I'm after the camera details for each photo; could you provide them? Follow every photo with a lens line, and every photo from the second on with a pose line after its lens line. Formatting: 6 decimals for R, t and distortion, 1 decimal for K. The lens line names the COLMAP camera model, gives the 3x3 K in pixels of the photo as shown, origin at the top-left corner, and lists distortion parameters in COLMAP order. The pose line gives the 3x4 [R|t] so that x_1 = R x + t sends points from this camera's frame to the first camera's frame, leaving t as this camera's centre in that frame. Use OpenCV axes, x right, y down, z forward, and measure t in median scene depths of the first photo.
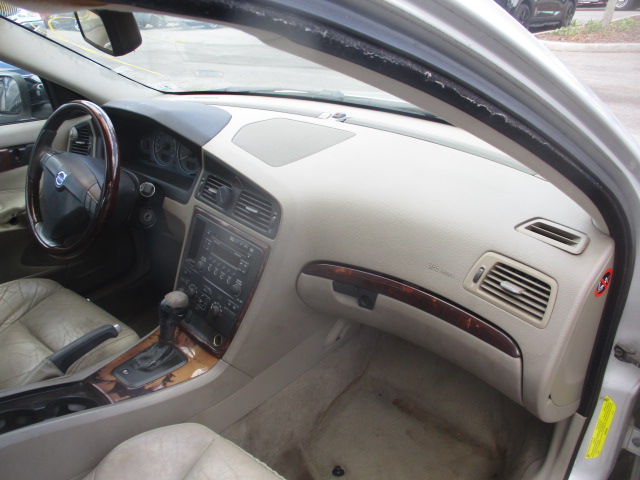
lens RADIAL K [[528.8, 0, 320.2], [0, 528.8, 241.5], [0, 0, 1]] dist [-0.022725, -0.000486]
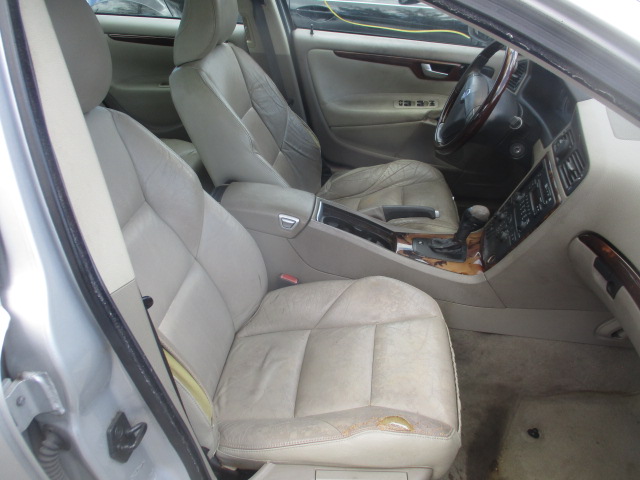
lens RADIAL K [[528.8, 0, 319.3], [0, 528.8, 239.3], [0, 0, 1]] dist [-0.022725, -0.000486]
pose [[0.546685, 0.459085, -0.700269, 0.401502], [-0.397299, 0.878385, 0.265693, -0.010184], [0.737081, 0.132965, 0.662594, -0.062532]]
